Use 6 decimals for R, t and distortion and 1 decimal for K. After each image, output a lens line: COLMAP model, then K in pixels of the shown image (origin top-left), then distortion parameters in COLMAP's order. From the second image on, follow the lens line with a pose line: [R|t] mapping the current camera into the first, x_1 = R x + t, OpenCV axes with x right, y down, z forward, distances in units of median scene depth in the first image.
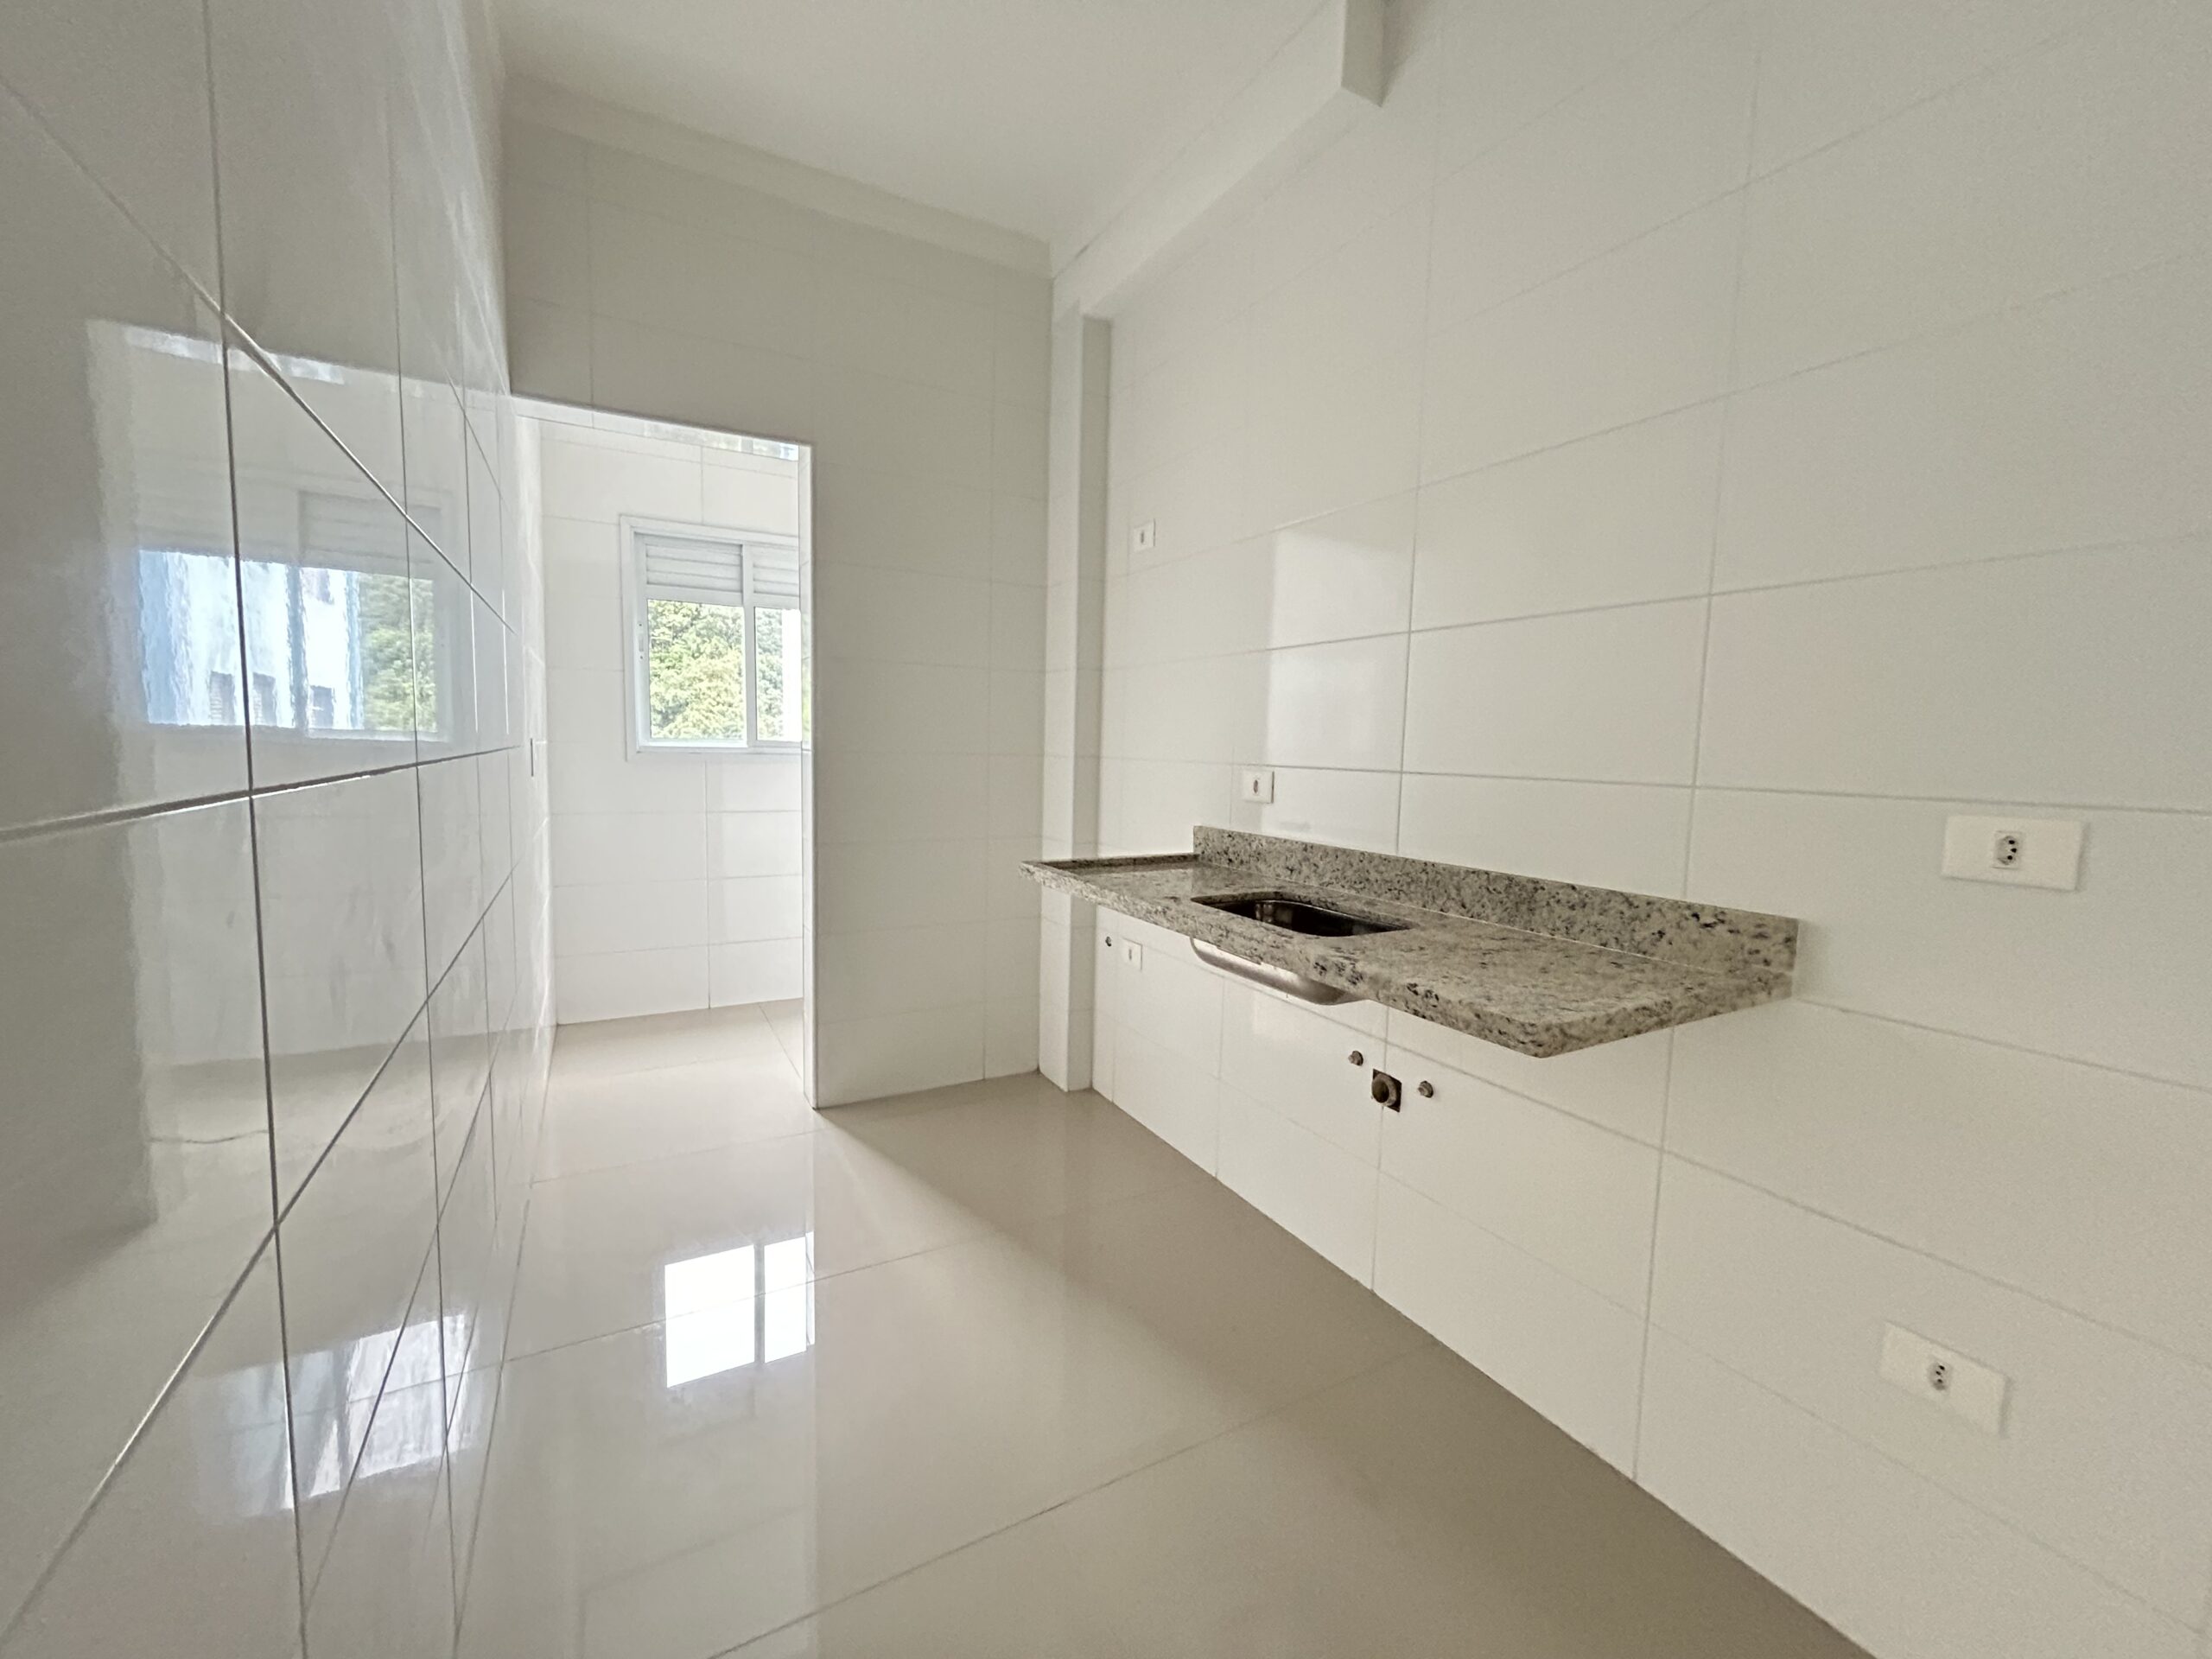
lens RADIAL K [[905.1, 0, 1106.0], [0, 905.1, 829.5], [0, 0, 1]] dist [-0.000560, -0.000063]
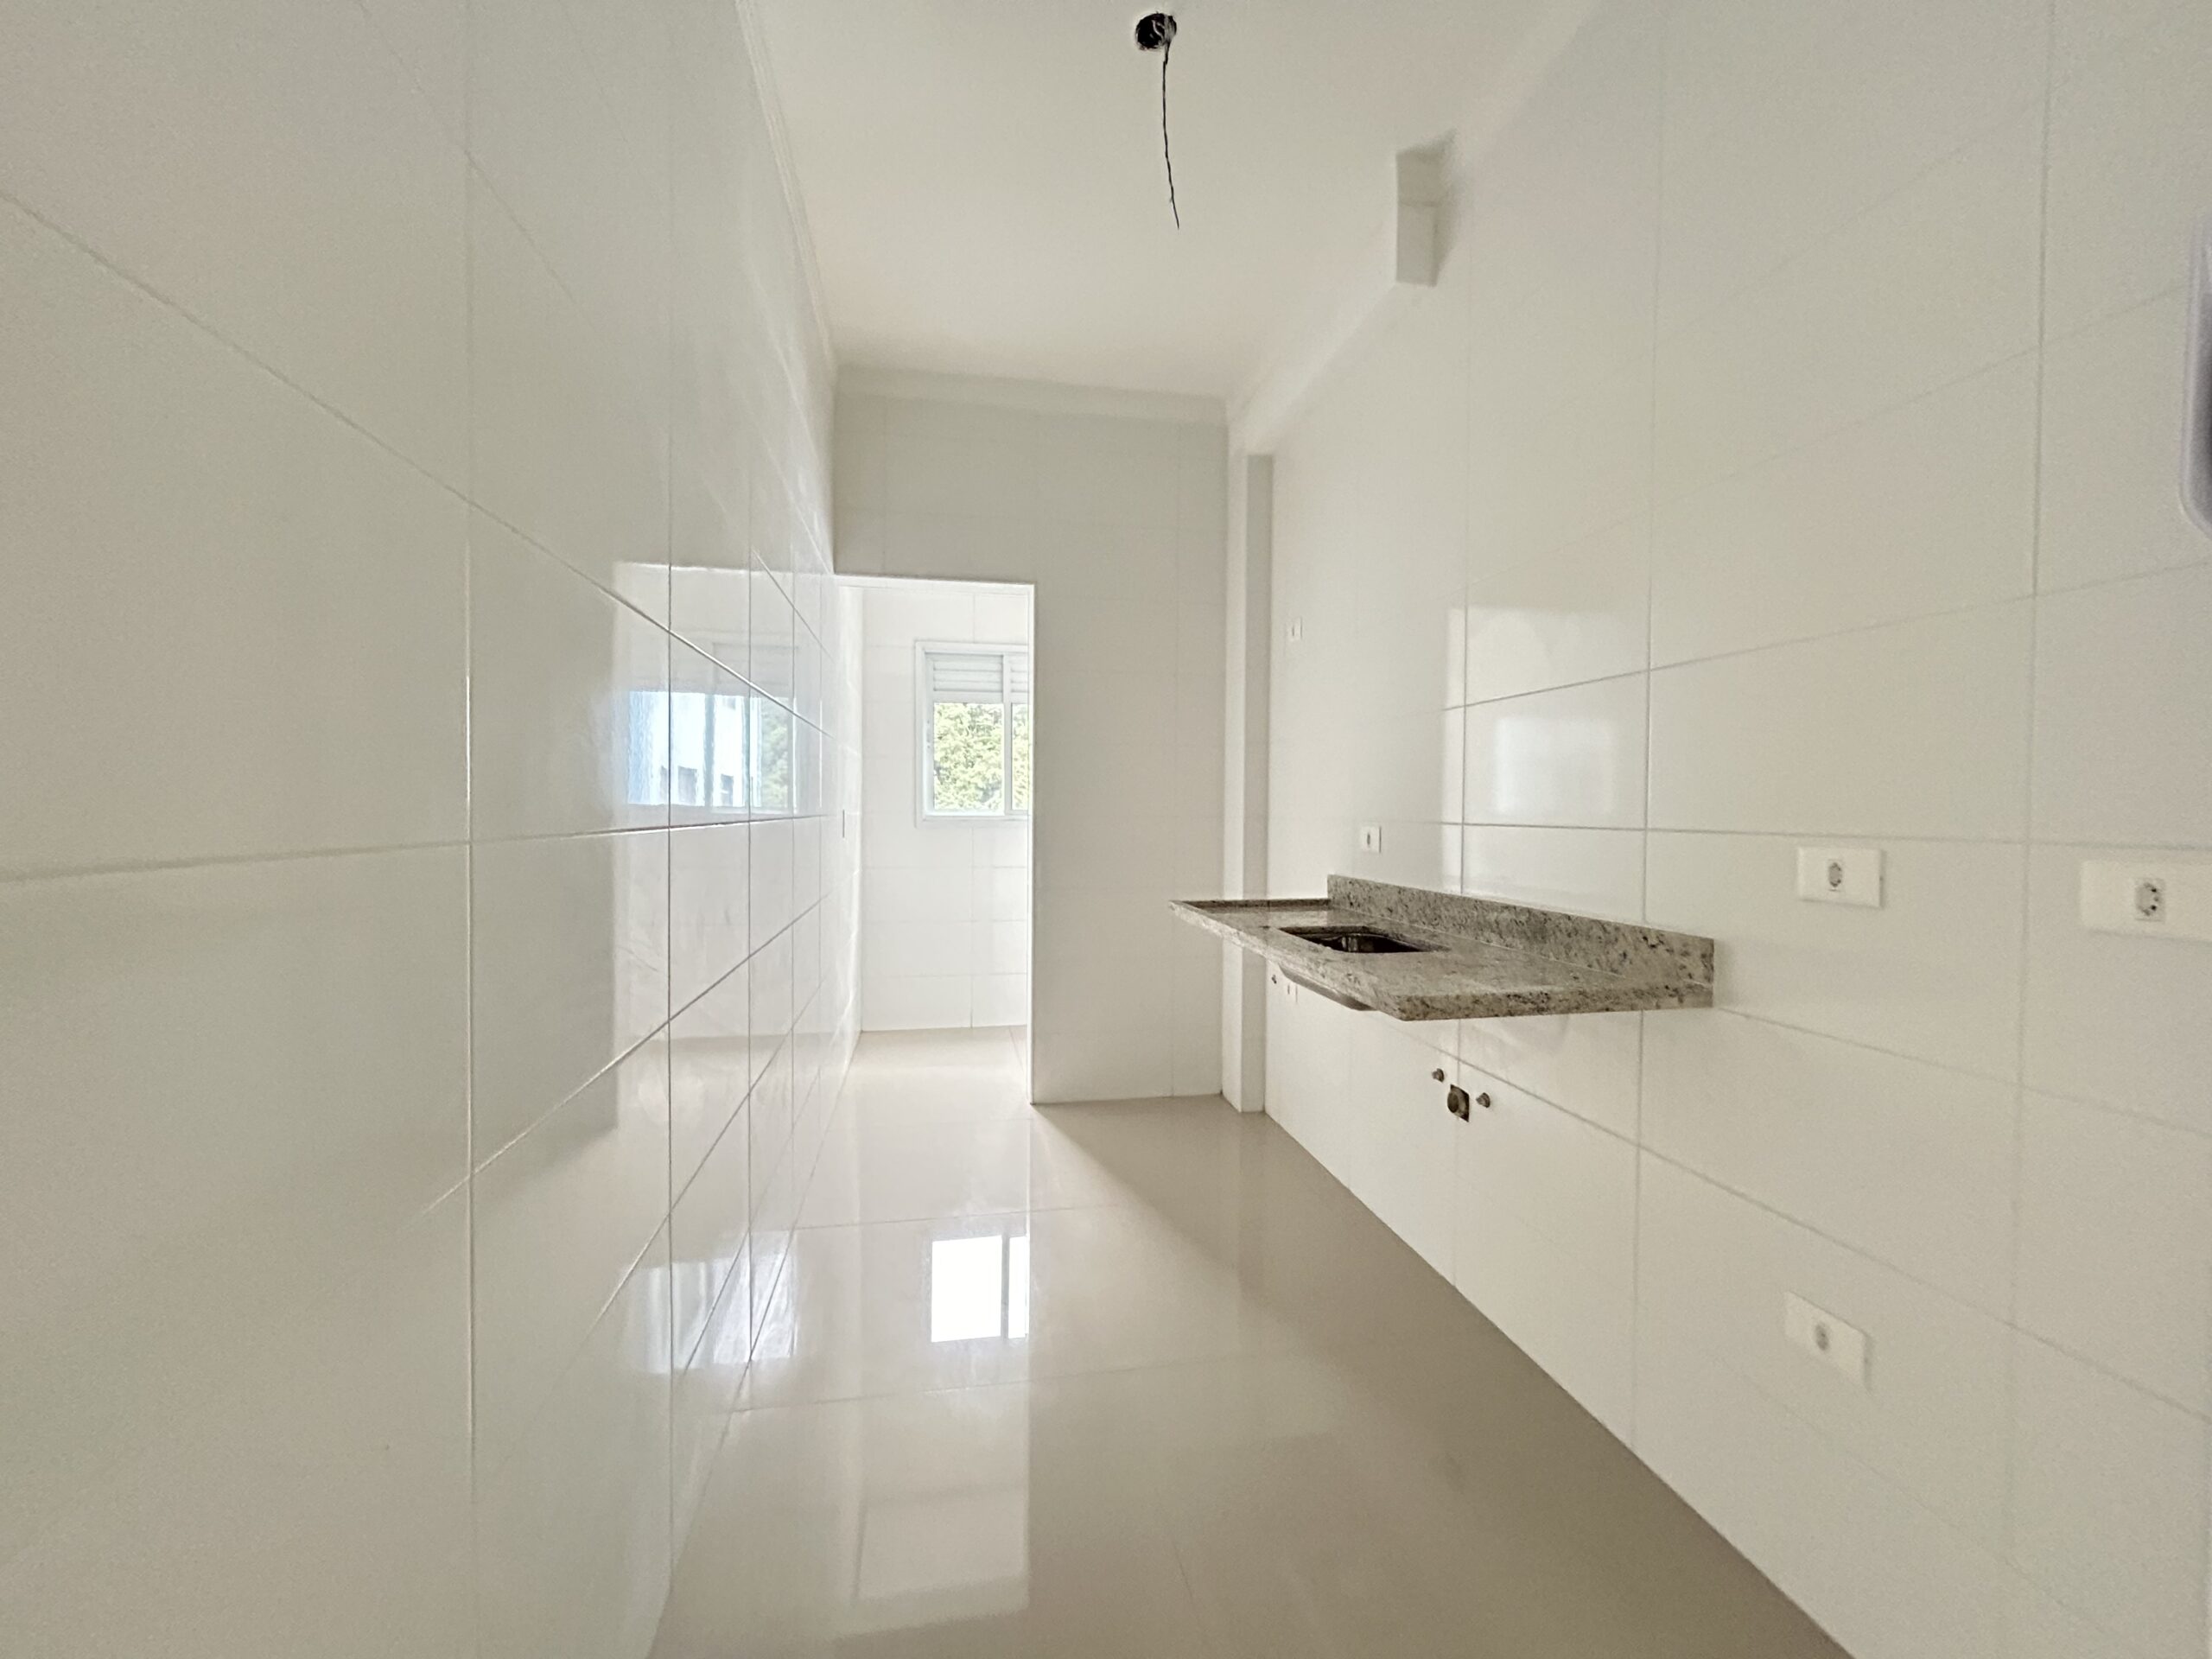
lens RADIAL K [[905.1, 0, 1106.0], [0, 905.1, 829.5], [0, 0, 1]] dist [-0.000560, -0.000063]
pose [[0.948374, -0.009247, -0.317019, 0.232149], [-0.015063, 0.997134, -0.074147, 0.033414], [0.316796, 0.075094, 0.945516, -0.225609]]
